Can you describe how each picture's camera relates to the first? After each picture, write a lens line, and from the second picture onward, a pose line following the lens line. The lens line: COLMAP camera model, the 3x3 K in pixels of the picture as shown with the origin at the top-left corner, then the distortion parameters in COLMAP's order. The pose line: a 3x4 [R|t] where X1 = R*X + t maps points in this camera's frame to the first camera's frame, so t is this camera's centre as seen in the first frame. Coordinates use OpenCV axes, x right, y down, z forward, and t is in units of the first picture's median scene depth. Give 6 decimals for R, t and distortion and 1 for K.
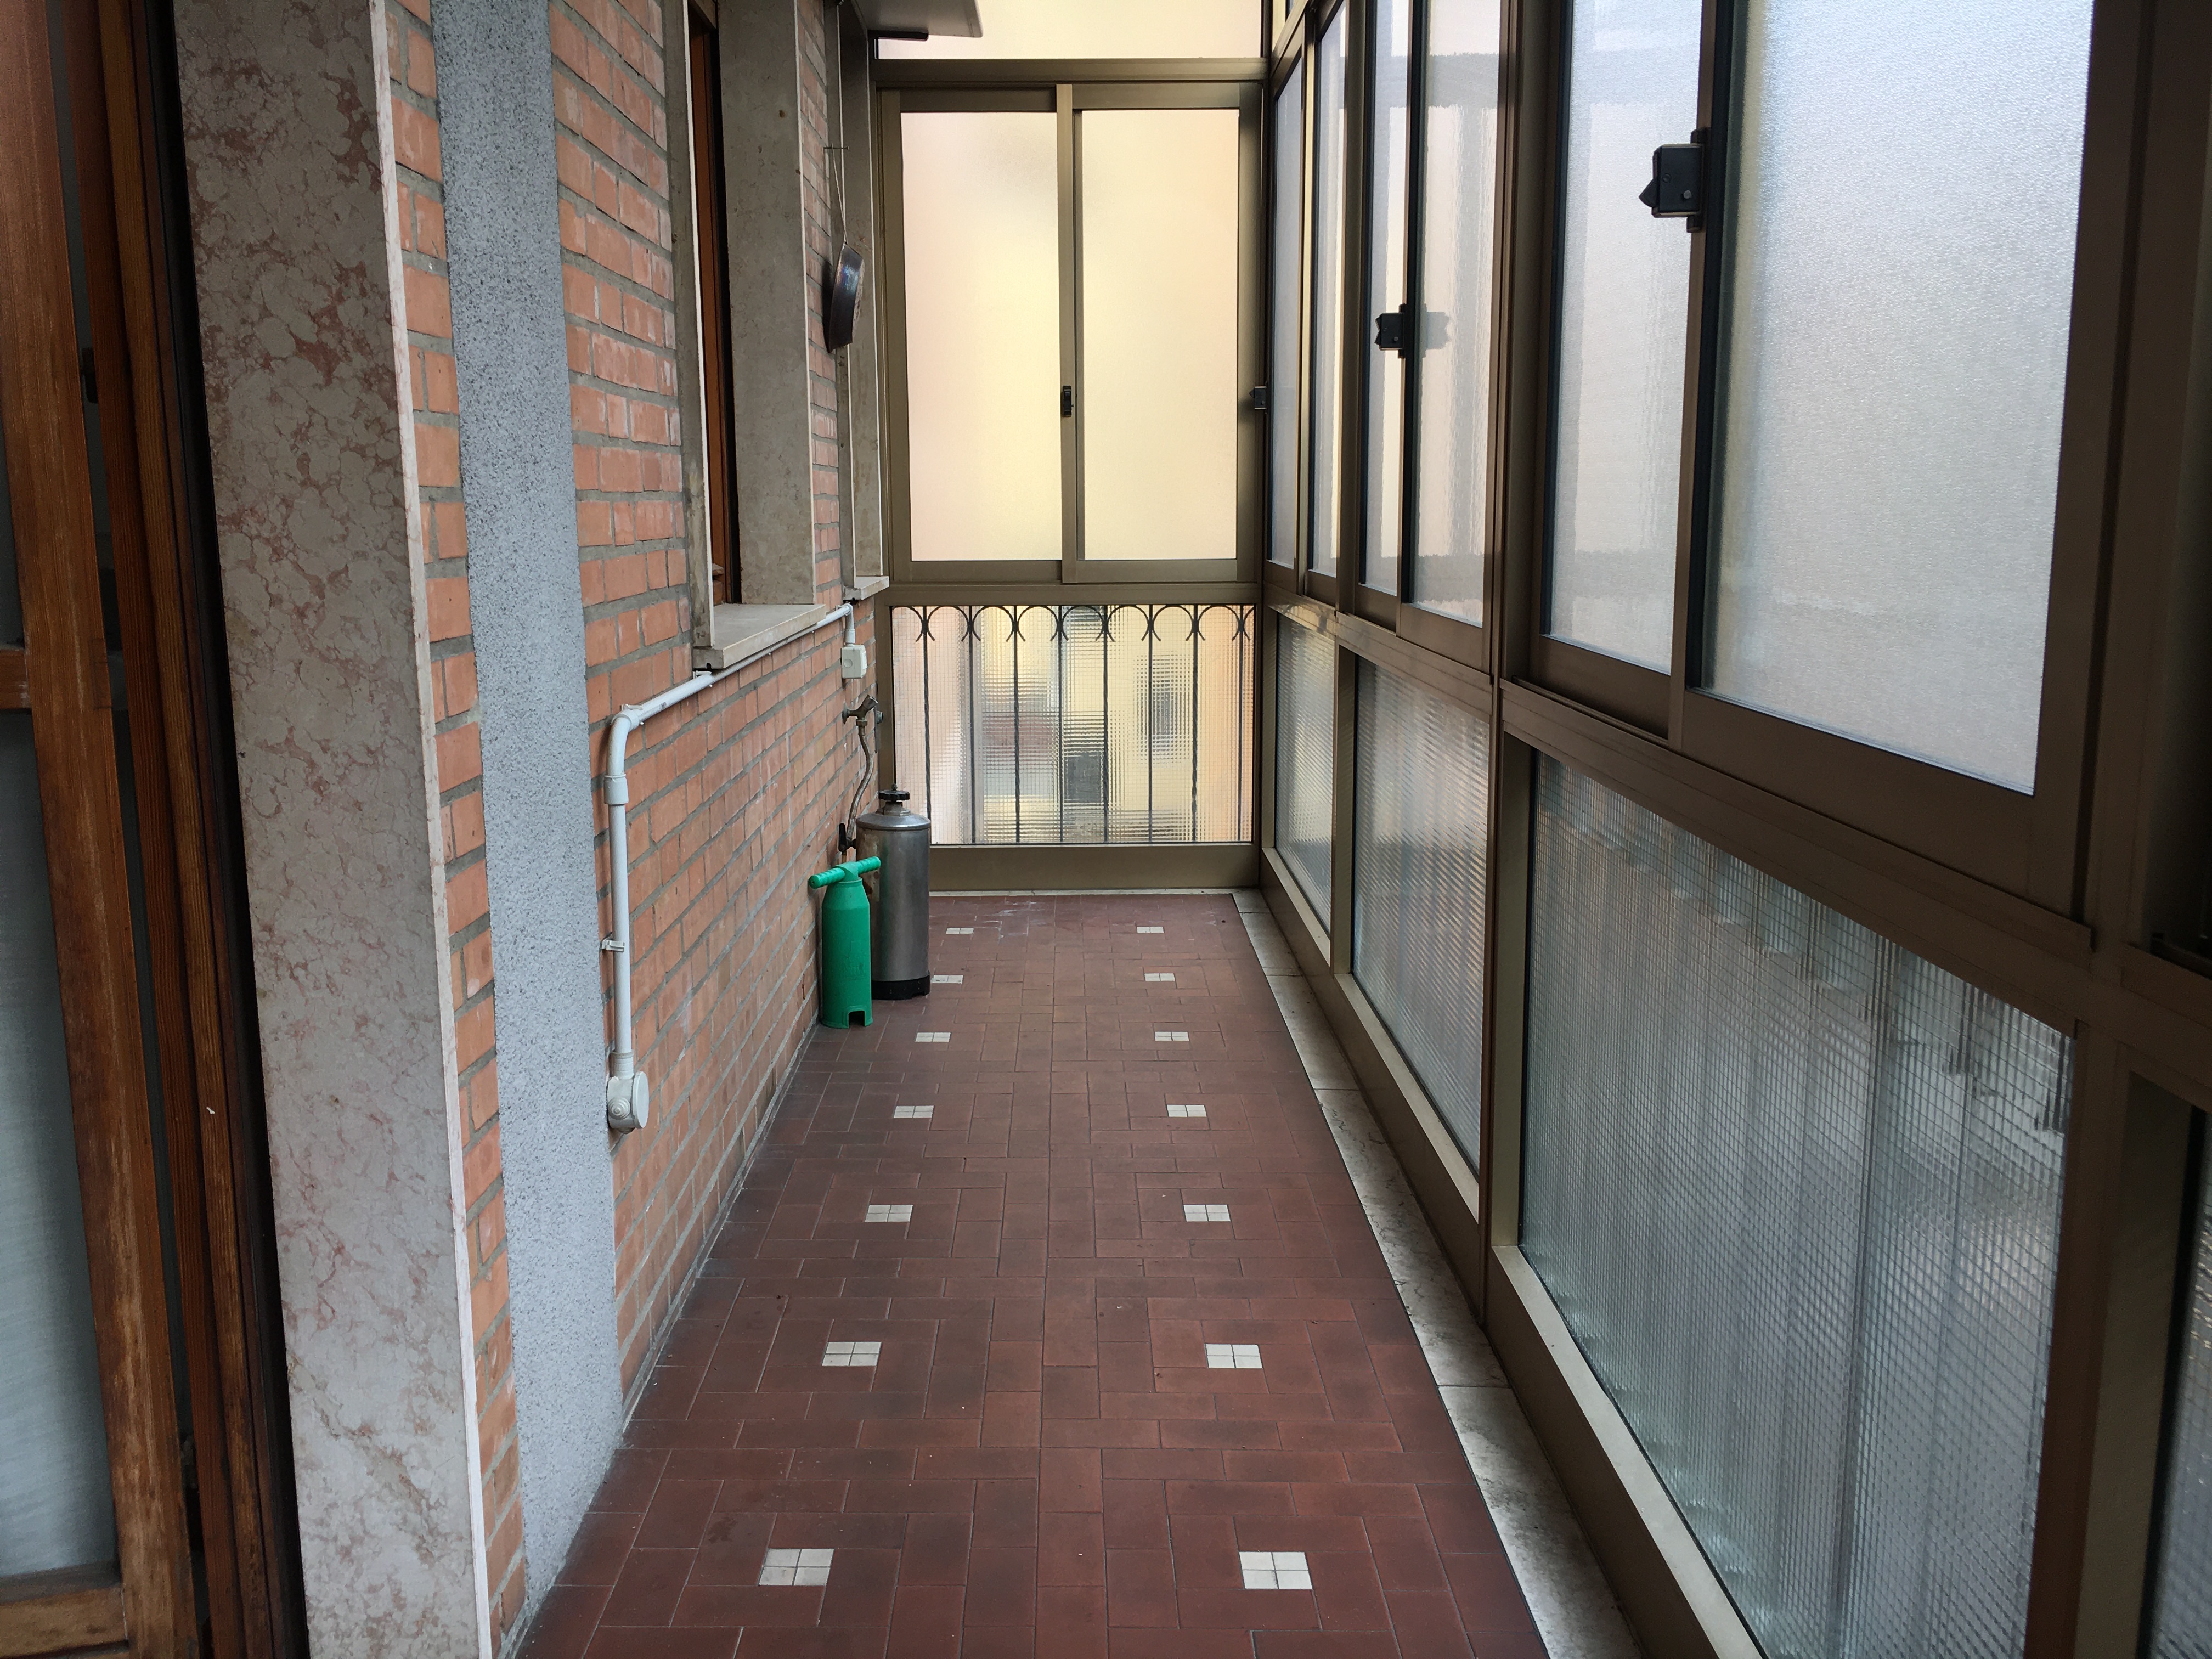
lens RADIAL K [[1896.7, 0, 1106.1], [0, 1896.7, 828.0], [0, 0, 1]] dist [0.049709, -0.044927]
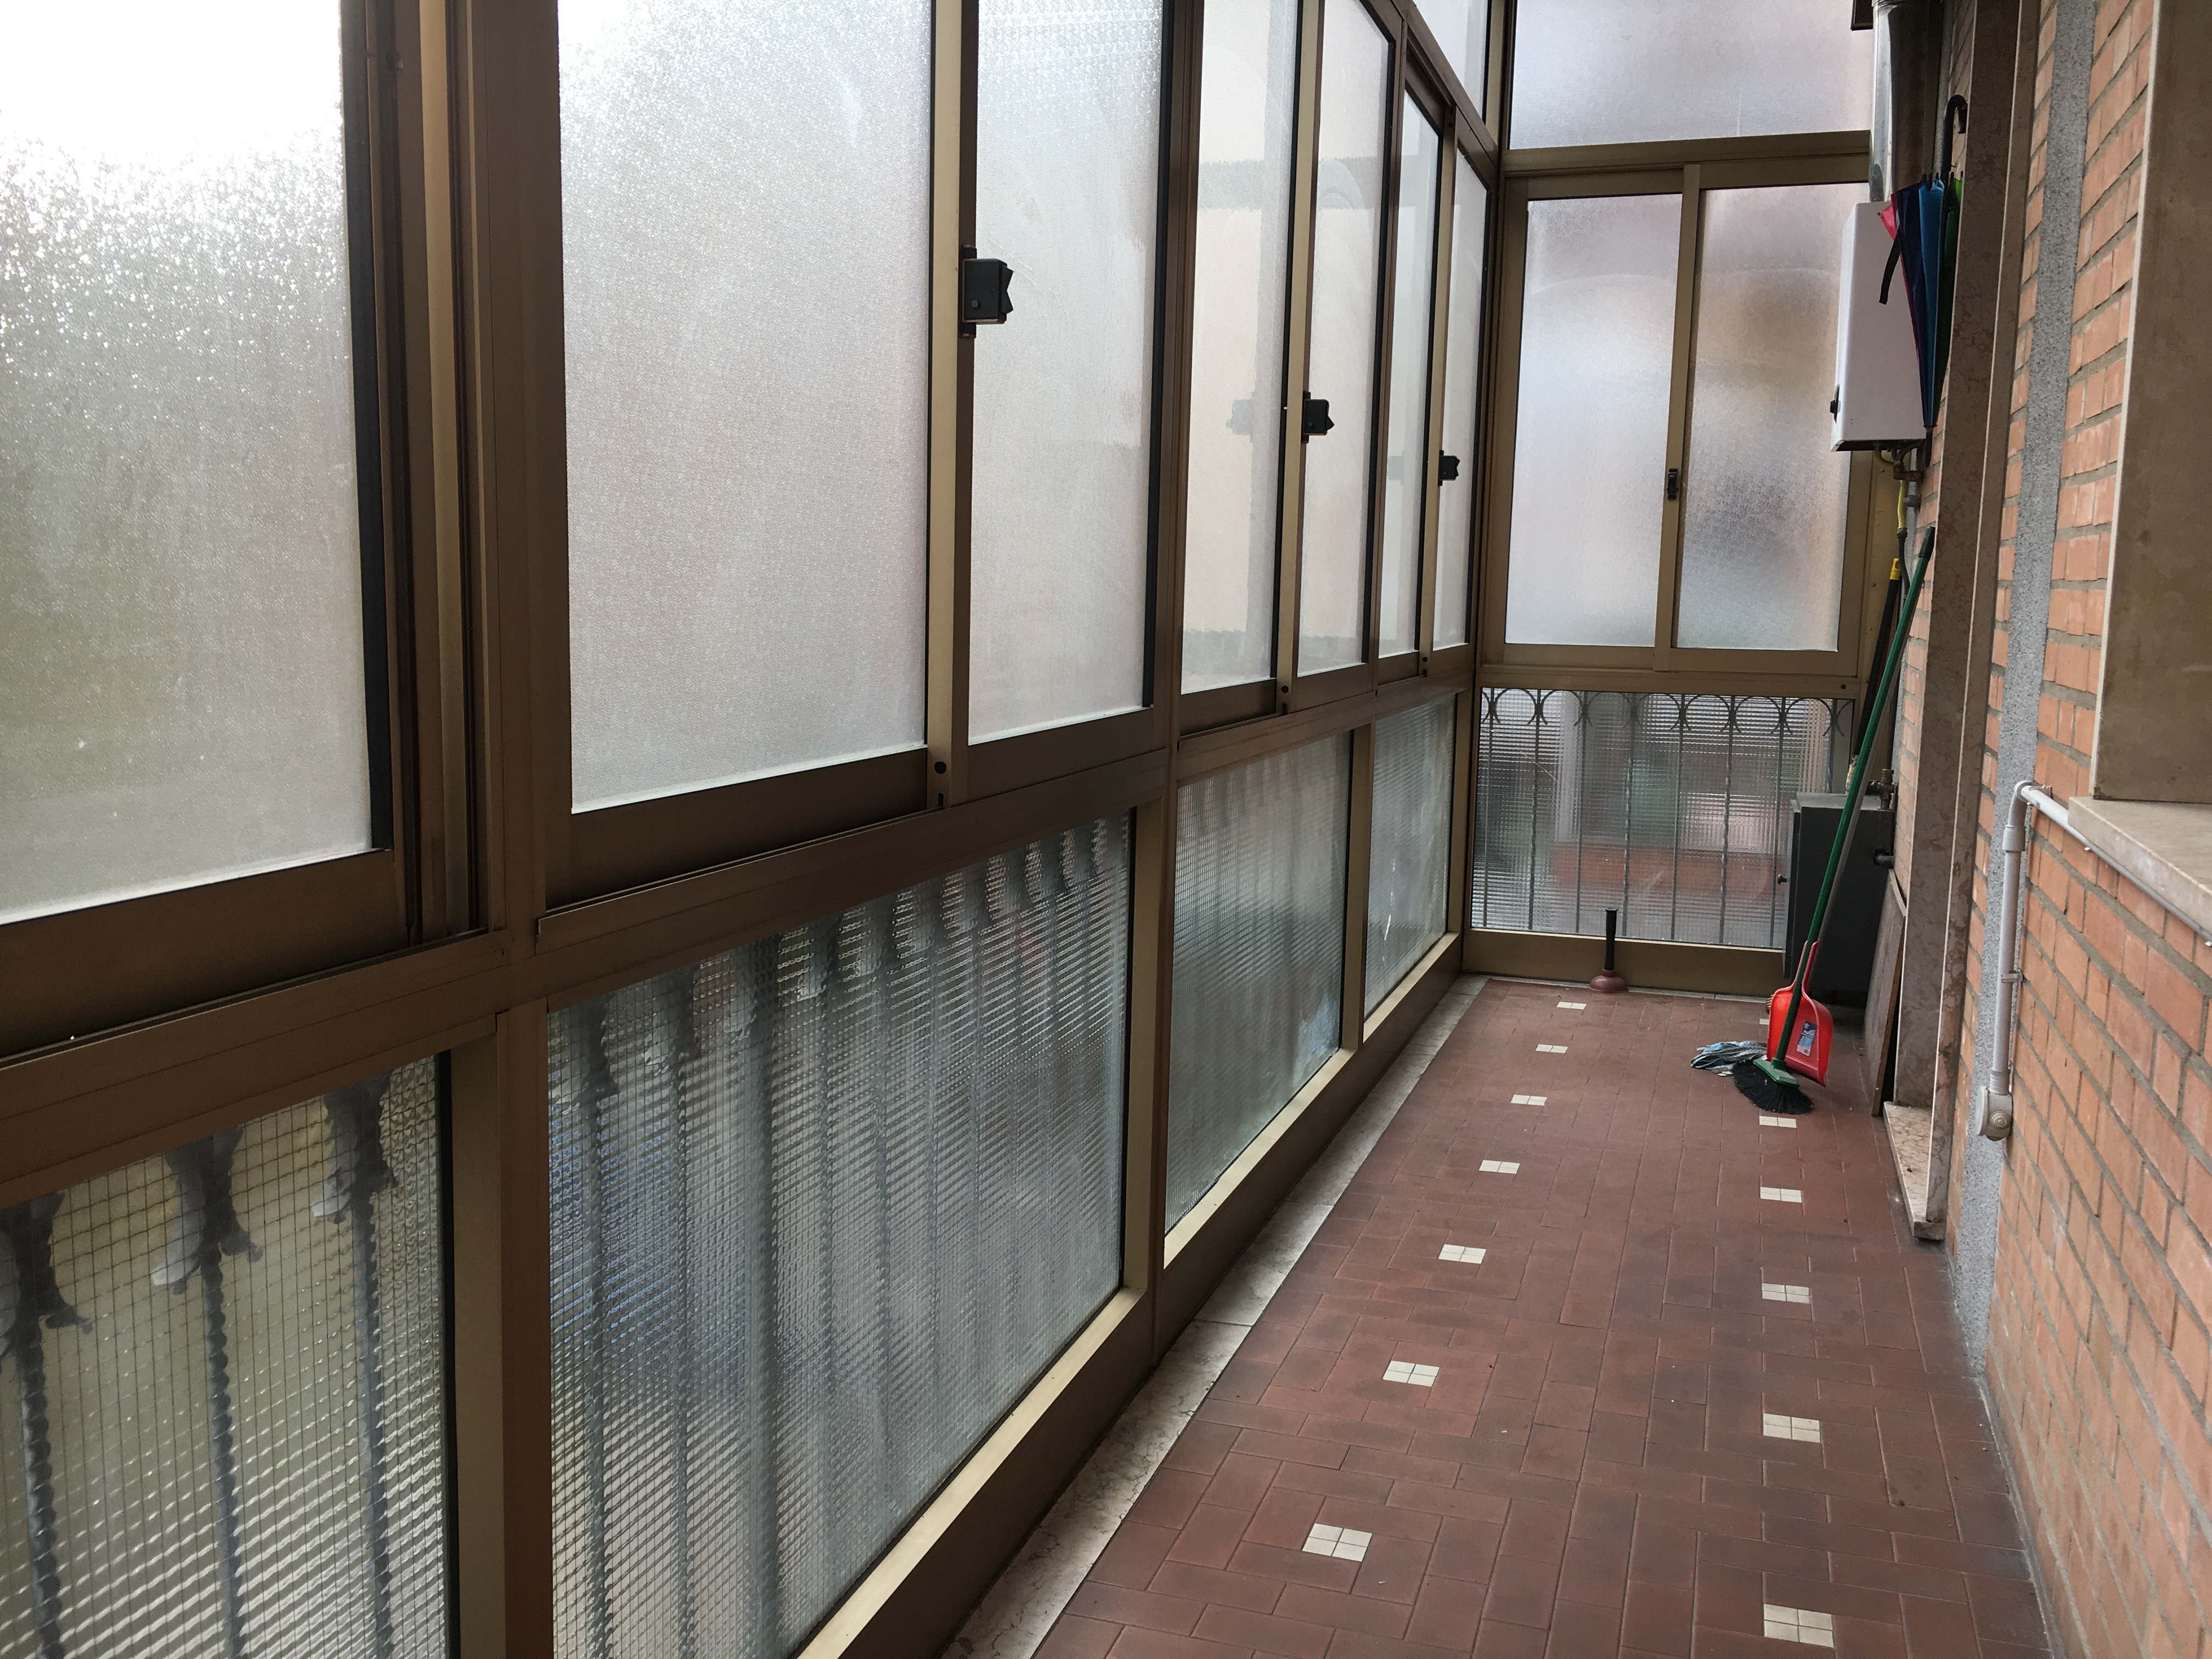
lens RADIAL K [[1896.7, 0, 1105.0], [0, 1896.7, 824.9], [0, 0, 1]] dist [0.049709, -0.044927]
pose [[-0.940222, -0.057291, 0.335708, -0.115449], [0.045182, 0.956051, 0.289699, -0.343250], [-0.337551, 0.287549, -0.896312, 1.966977]]
